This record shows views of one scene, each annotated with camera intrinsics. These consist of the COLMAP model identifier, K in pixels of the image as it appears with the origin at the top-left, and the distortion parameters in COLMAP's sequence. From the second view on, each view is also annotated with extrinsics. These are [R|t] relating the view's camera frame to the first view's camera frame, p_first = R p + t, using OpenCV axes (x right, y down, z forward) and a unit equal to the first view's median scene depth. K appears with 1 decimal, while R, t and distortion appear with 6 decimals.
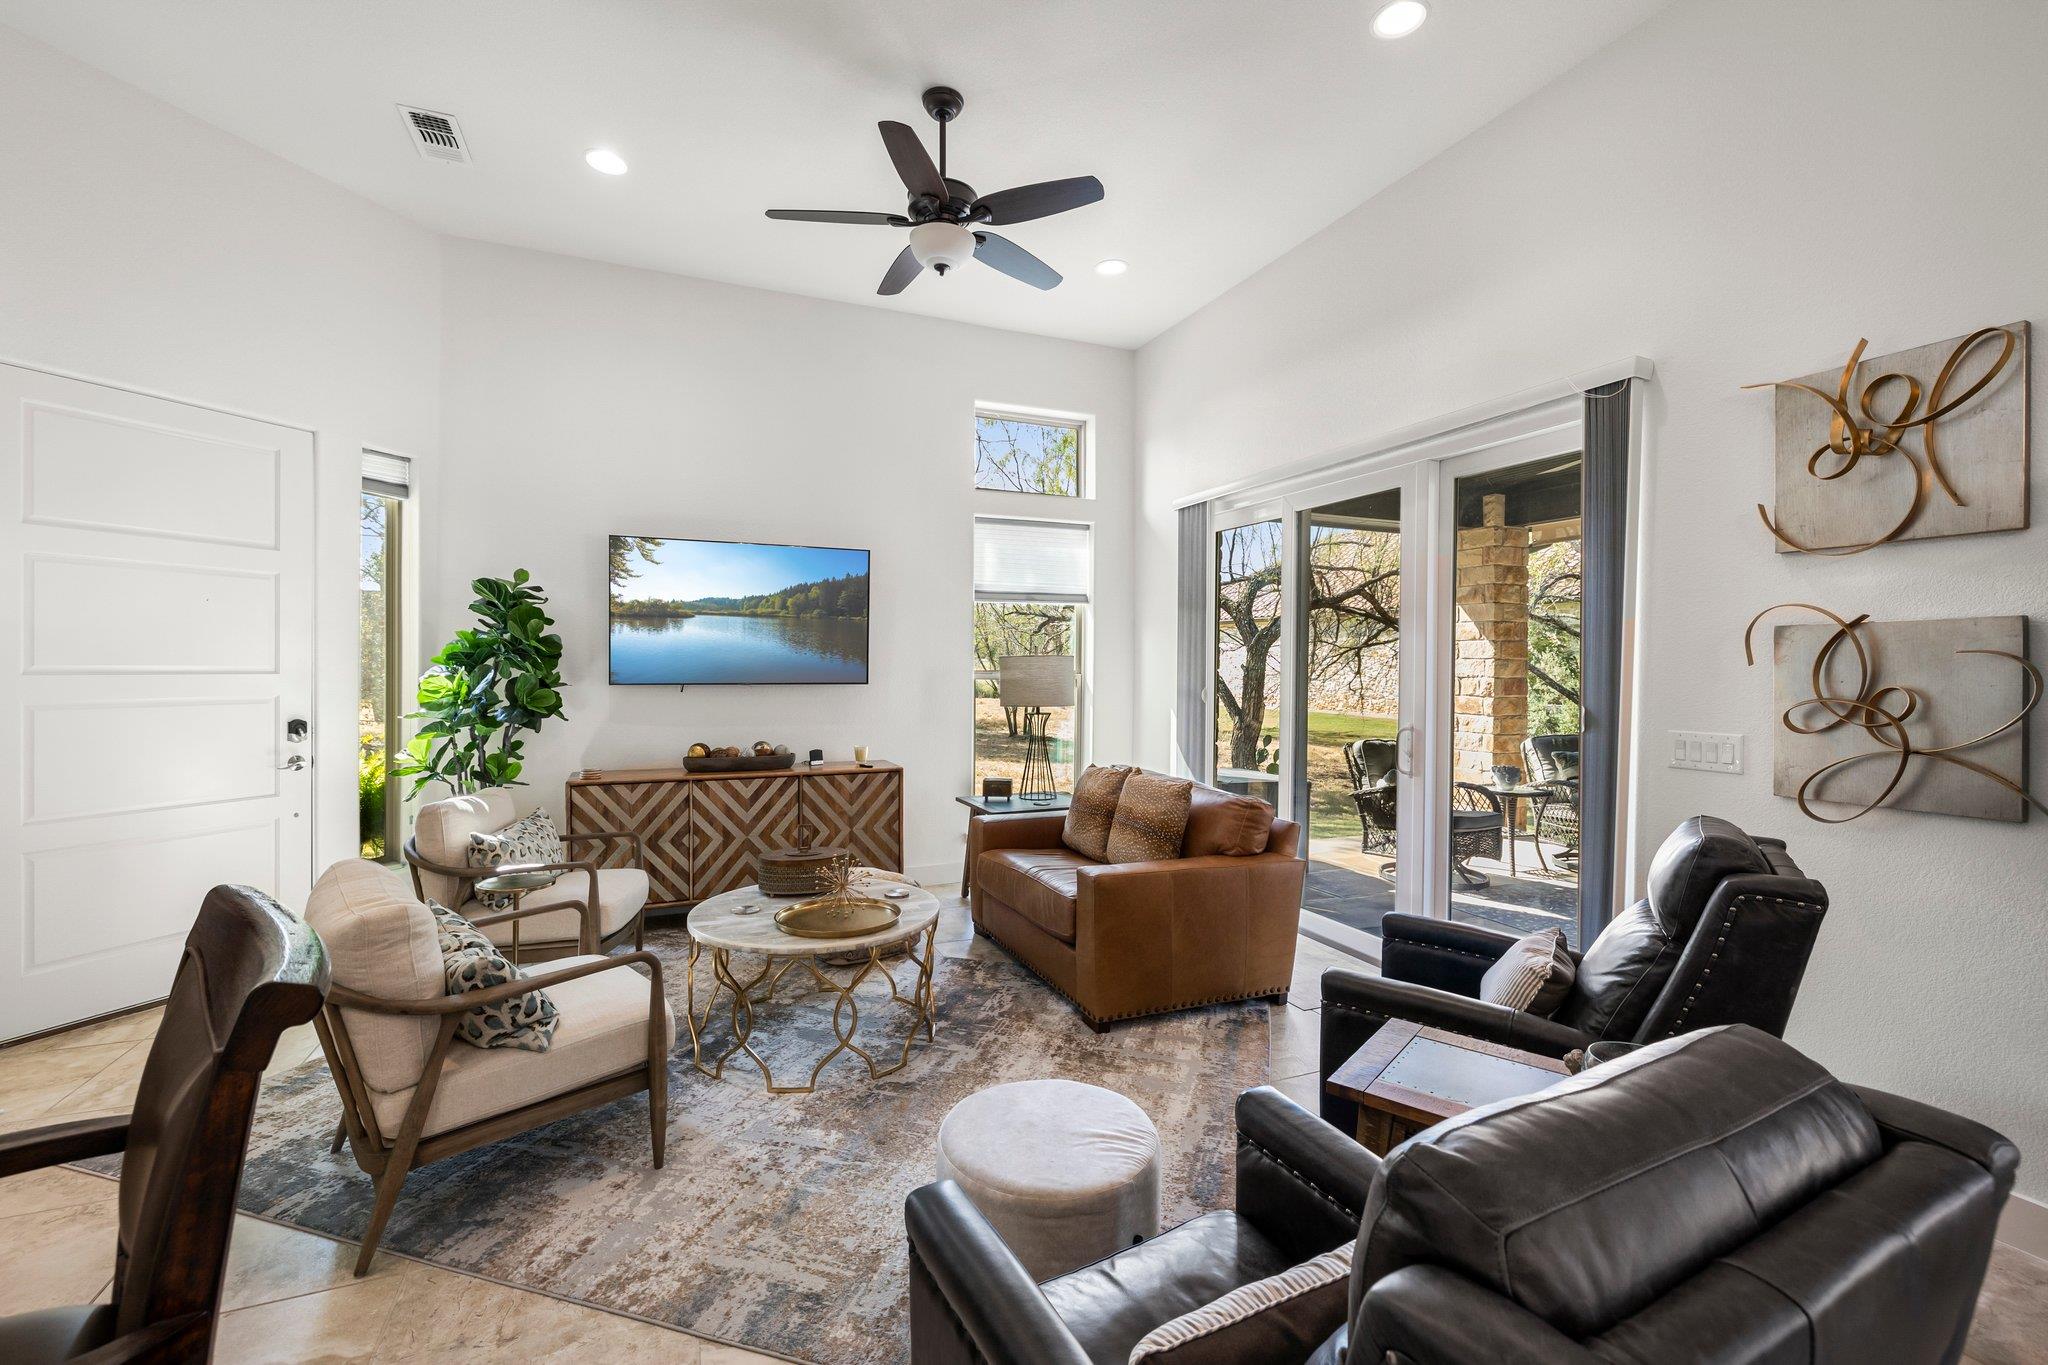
lens RADIAL K [[858.9, 0, 1012.2], [0, 858.9, 674.6], [0, 0, 1]] dist [0.000085, 0.000144]
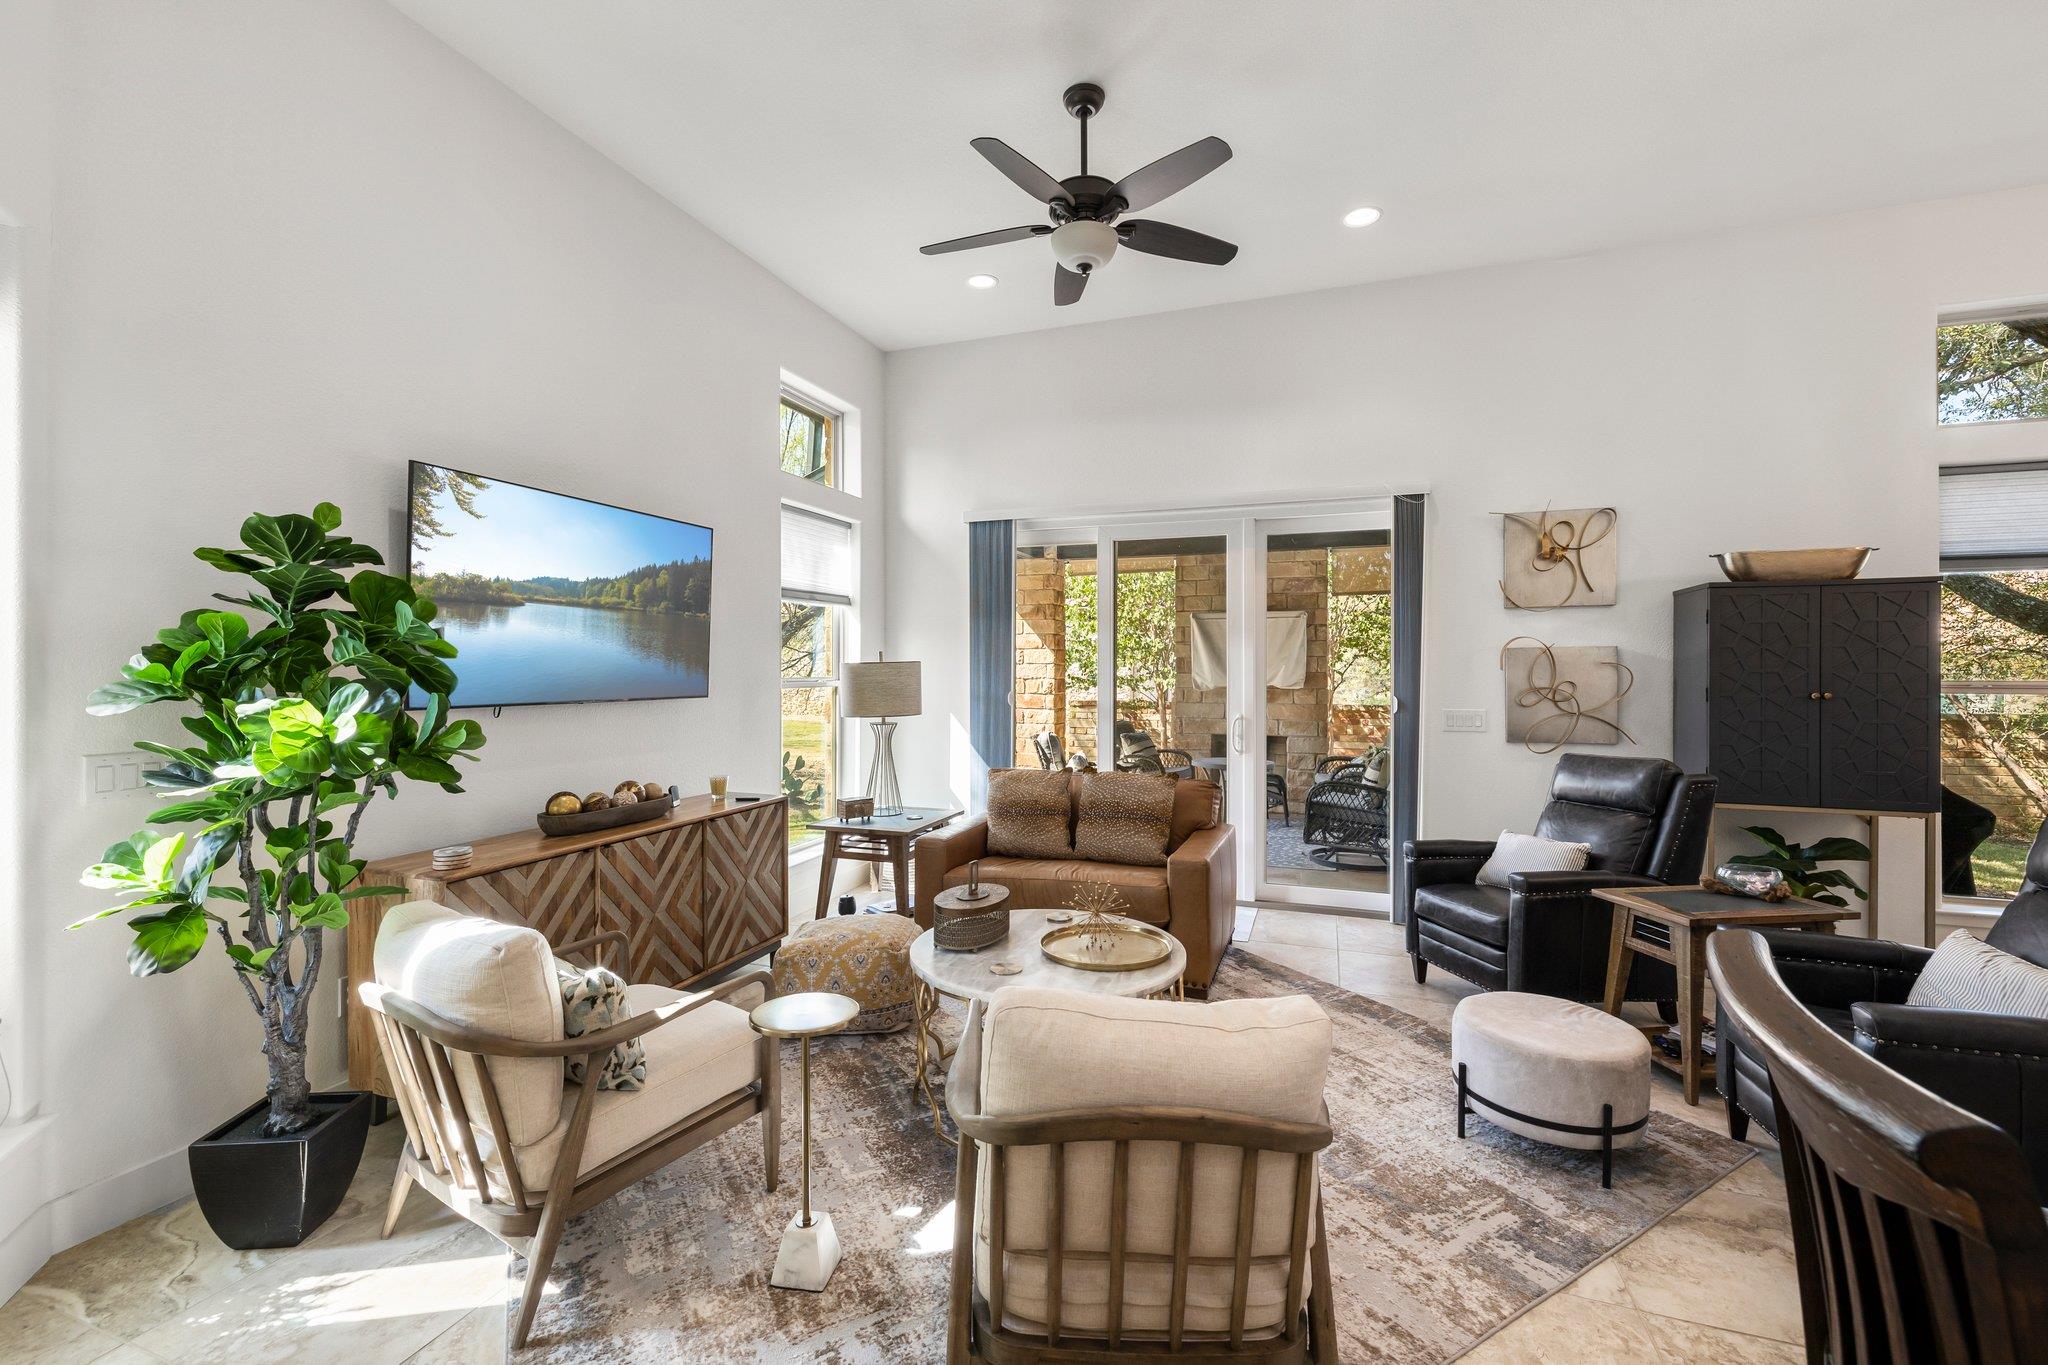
lens RADIAL K [[858.9, 0, 1013.8], [0, 858.9, 669.9], [0, 0, 1]] dist [0.000085, 0.000144]
pose [[0.686783, -0.006705, 0.726832, -0.621405], [0.012506, 0.999918, -0.002594, -0.010718], [-0.726755, 0.010871, 0.686811, 0.282394]]
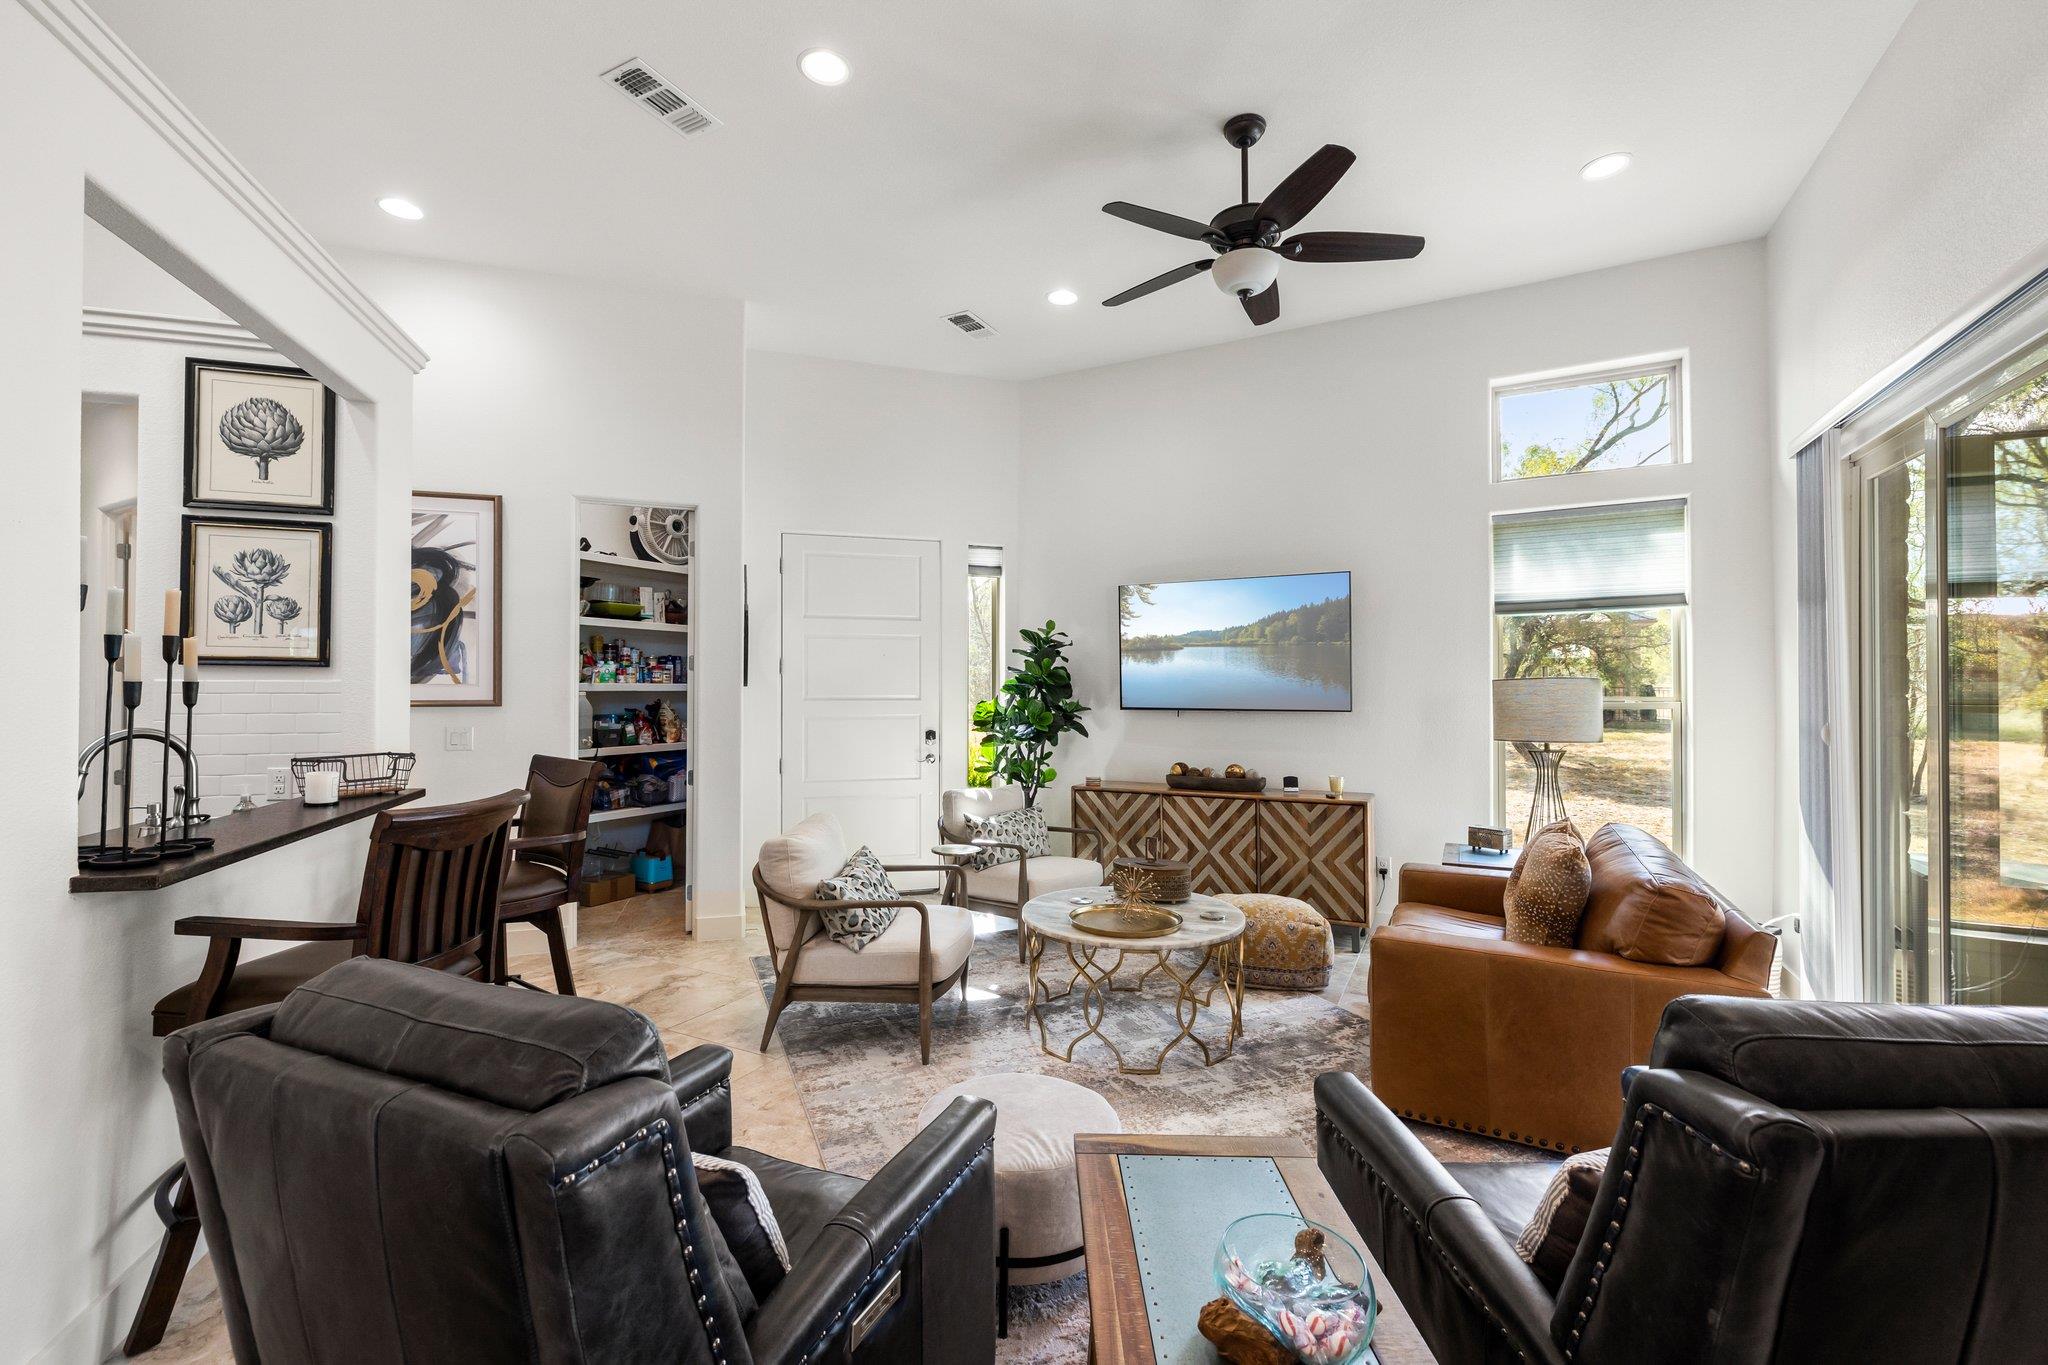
lens RADIAL K [[858.9, 0, 1013.9], [0, 858.9, 680.8], [0, 0, 1]] dist [0.000085, 0.000144]
pose [[0.631623, -0.017570, -0.775077, 0.375422], [-0.002379, 0.999695, -0.024601, 0.001675], [0.775272, 0.017382, 0.631388, 0.124746]]
